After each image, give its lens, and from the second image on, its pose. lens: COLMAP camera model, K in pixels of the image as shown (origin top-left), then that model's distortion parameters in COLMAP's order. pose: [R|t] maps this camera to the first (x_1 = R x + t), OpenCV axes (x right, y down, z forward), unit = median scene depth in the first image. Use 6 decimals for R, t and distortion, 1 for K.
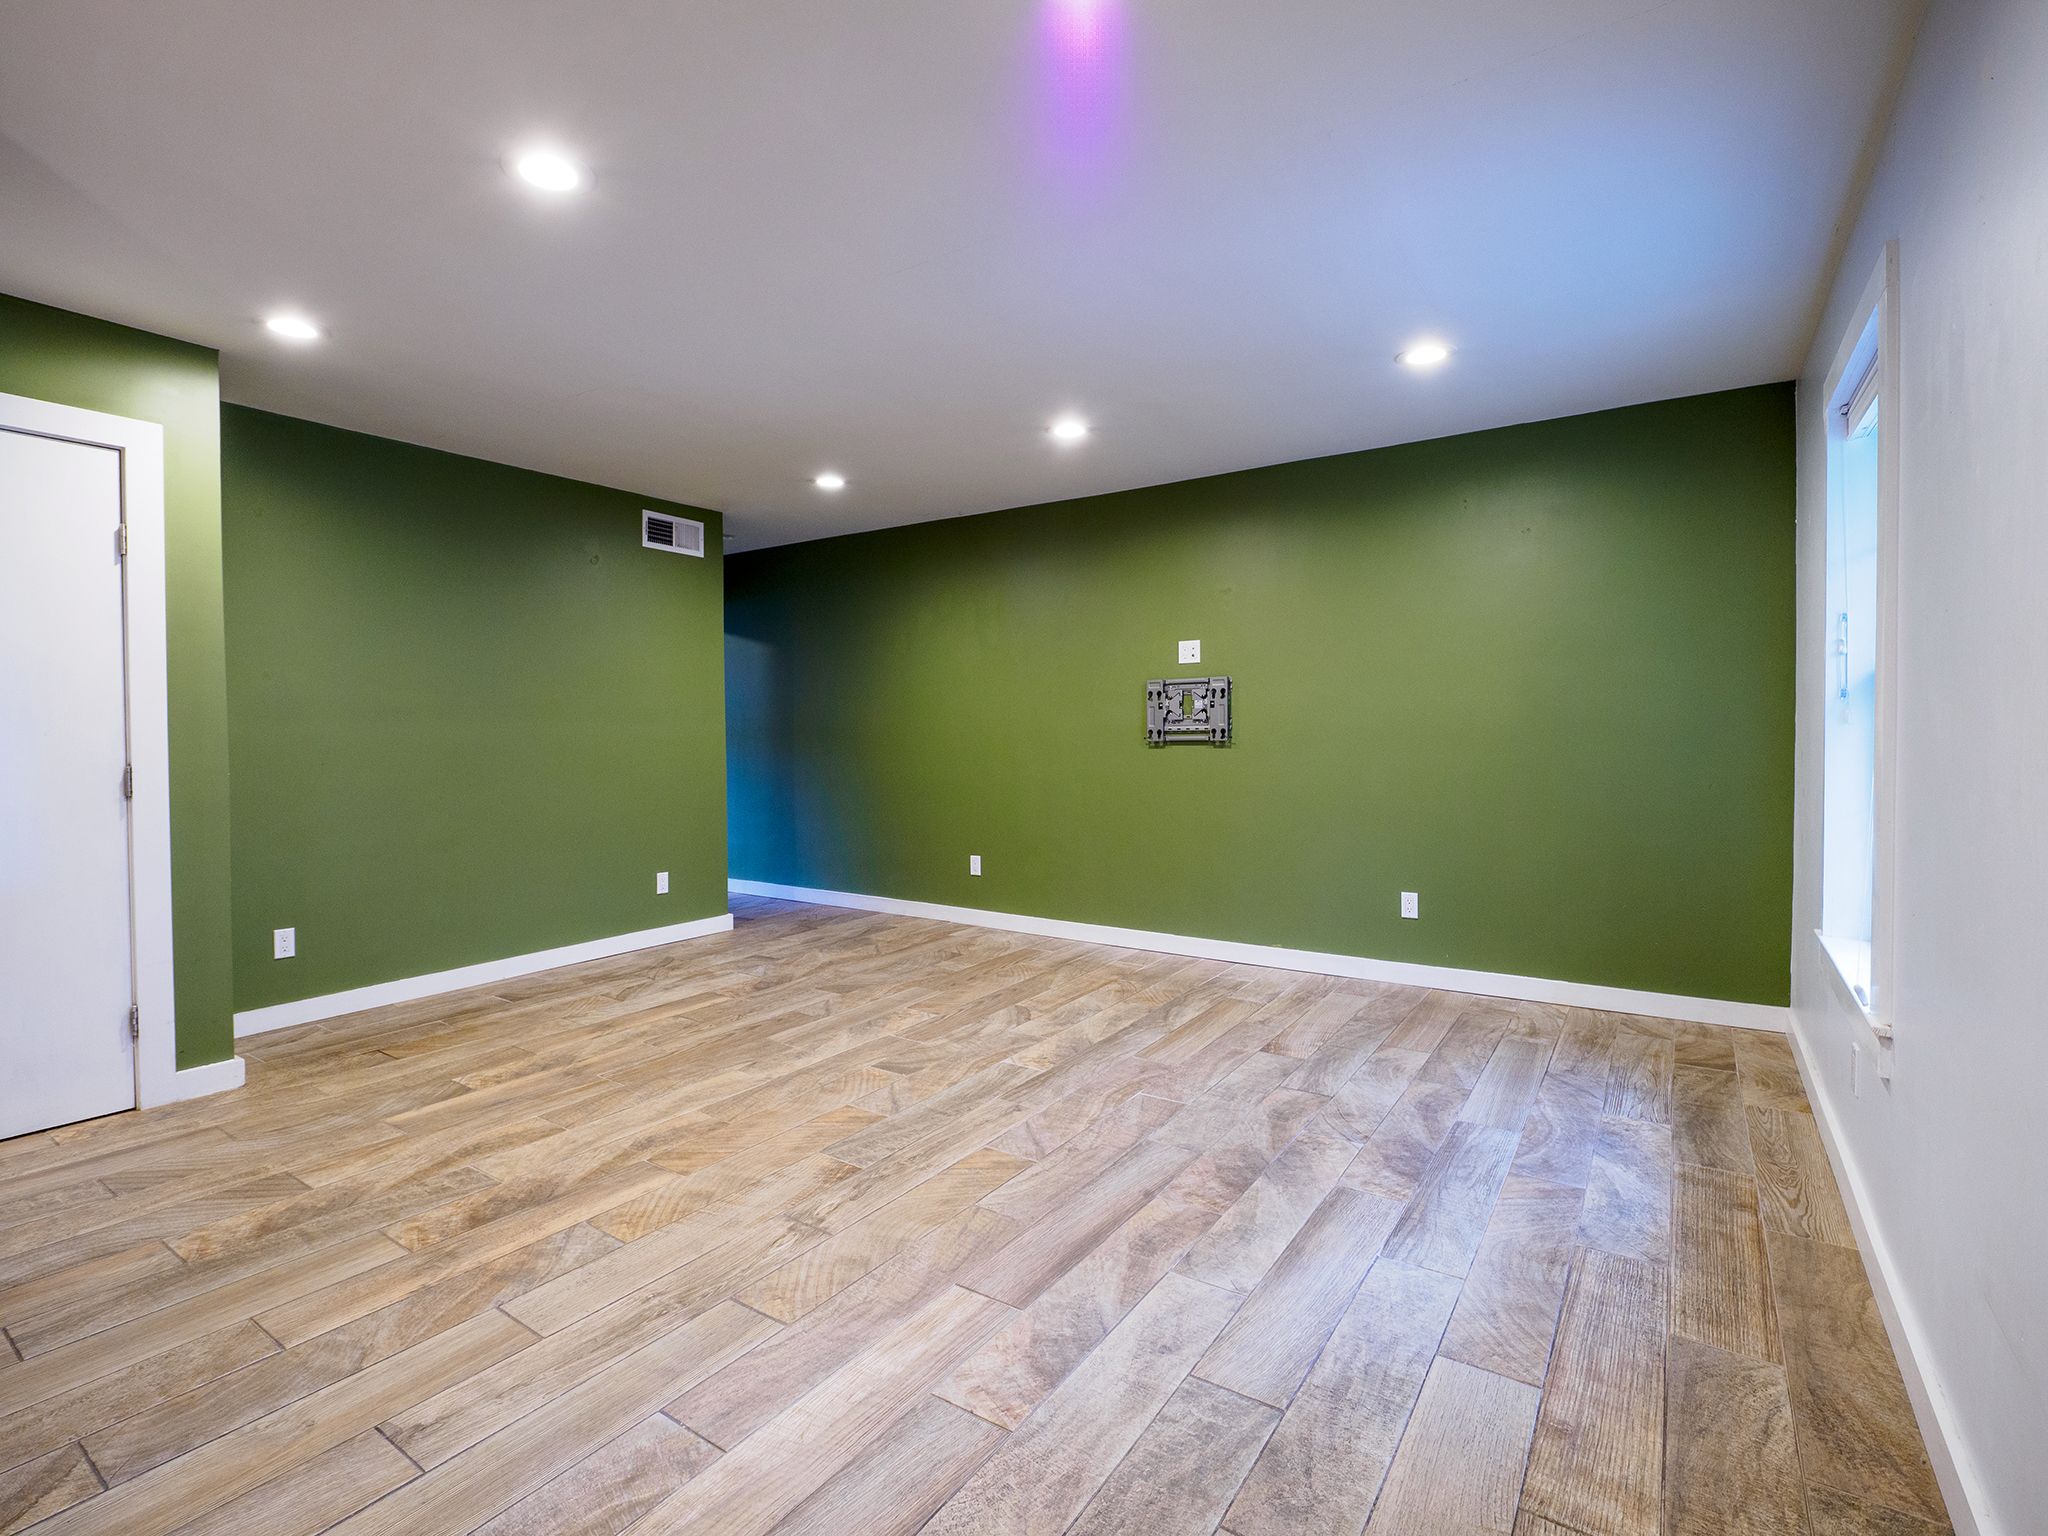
lens RADIAL K [[974.0, 0, 1005.2], [0, 974.0, 765.5], [0, 0, 1]] dist [-0.003123, -0.001089]
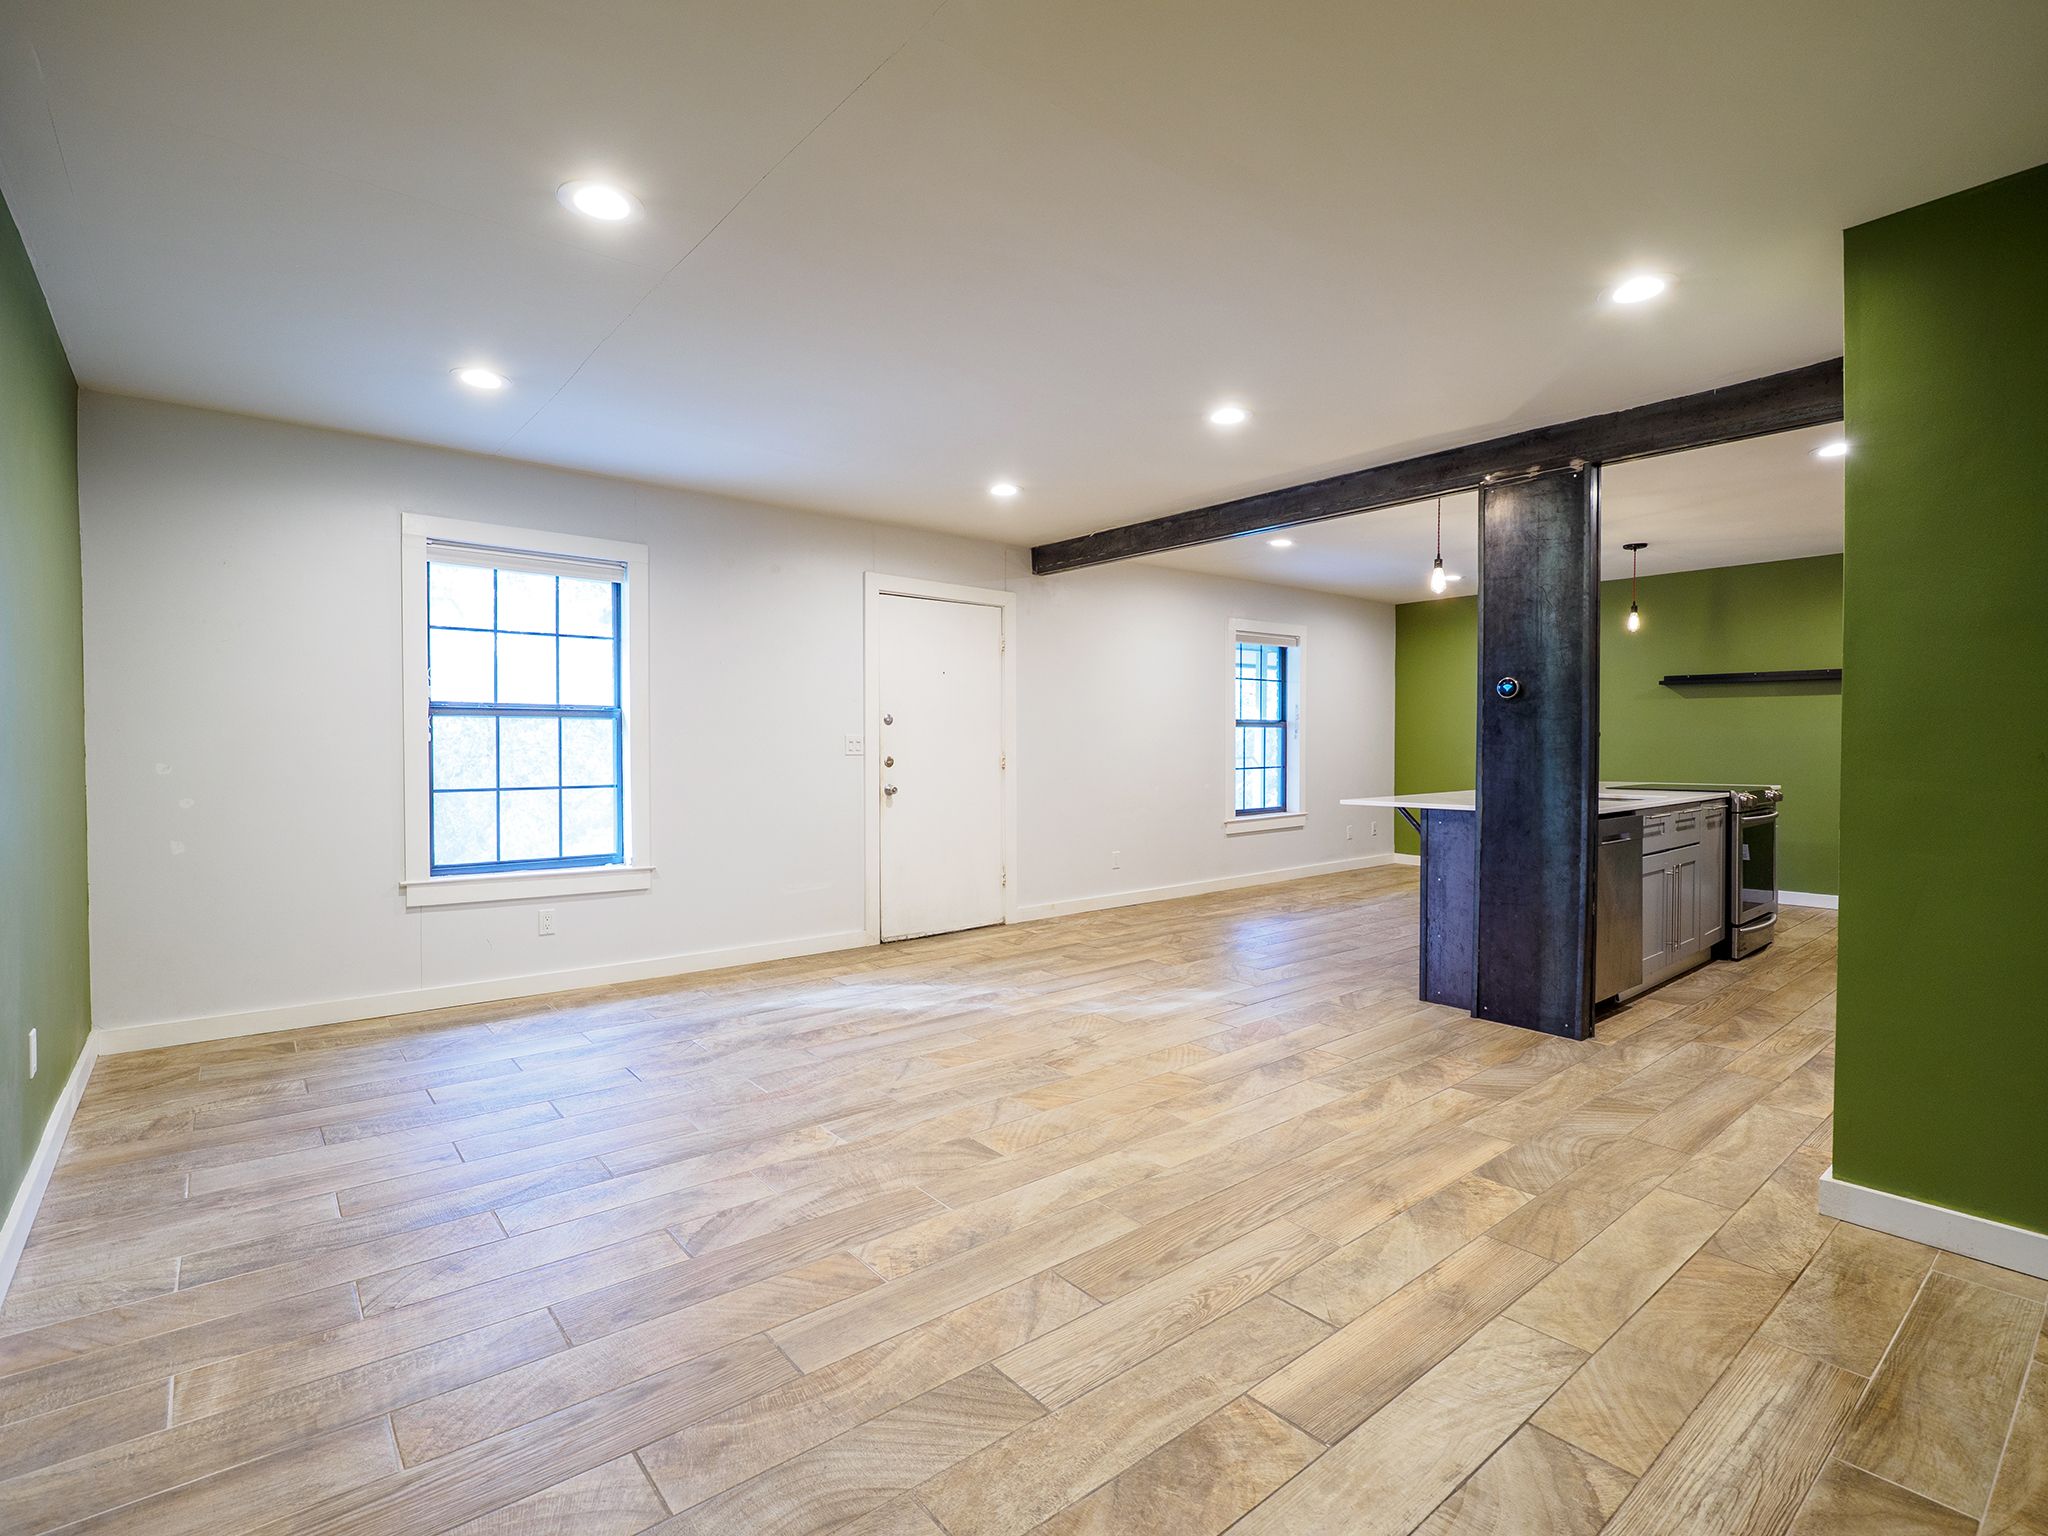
lens RADIAL K [[970.3, 0, 1012.0], [0, 970.3, 750.3], [0, 0, 1]] dist [-0.002562, -0.004731]
pose [[-0.959256, 0.002492, 0.282526, -0.366807], [0.014403, 0.999092, 0.040091, -0.059508], [-0.282169, 0.042527, -0.958422, 1.723414]]
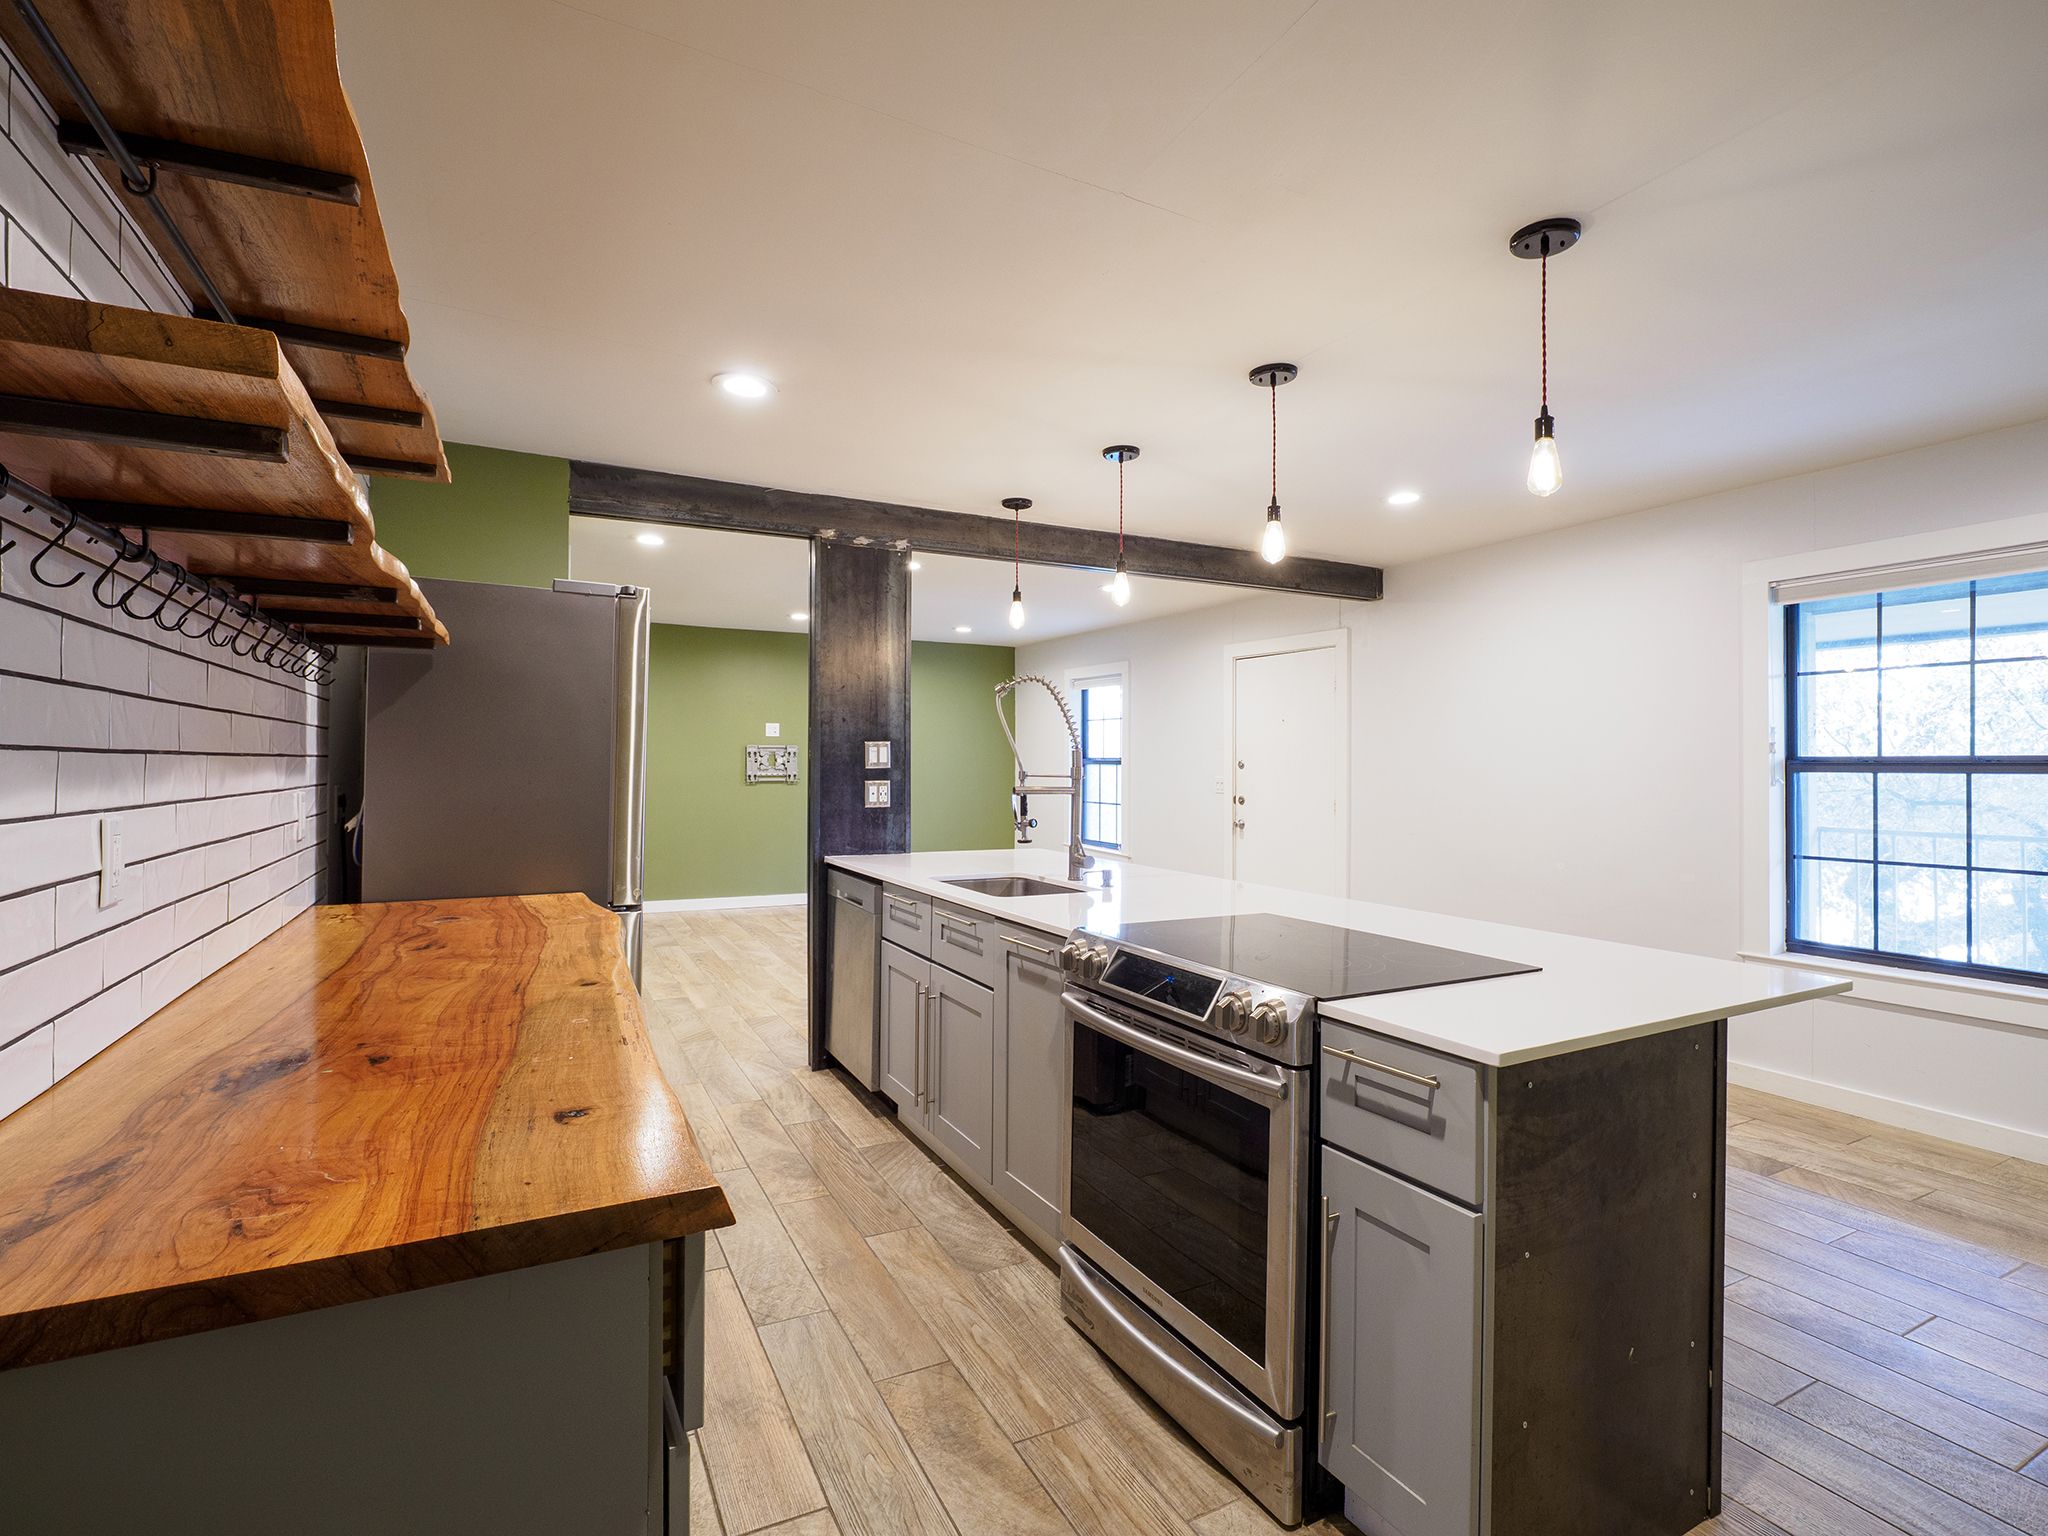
lens RADIAL K [[974.0, 0, 1005.2], [0, 974.0, 765.5], [0, 0, 1]] dist [-0.003123, -0.001089]
pose [[0.481649, 0.006643, 0.876339, -1.601089], [0.018668, 0.999667, -0.017838, -0.020949], [-0.876165, 0.024951, 0.481364, -0.275641]]
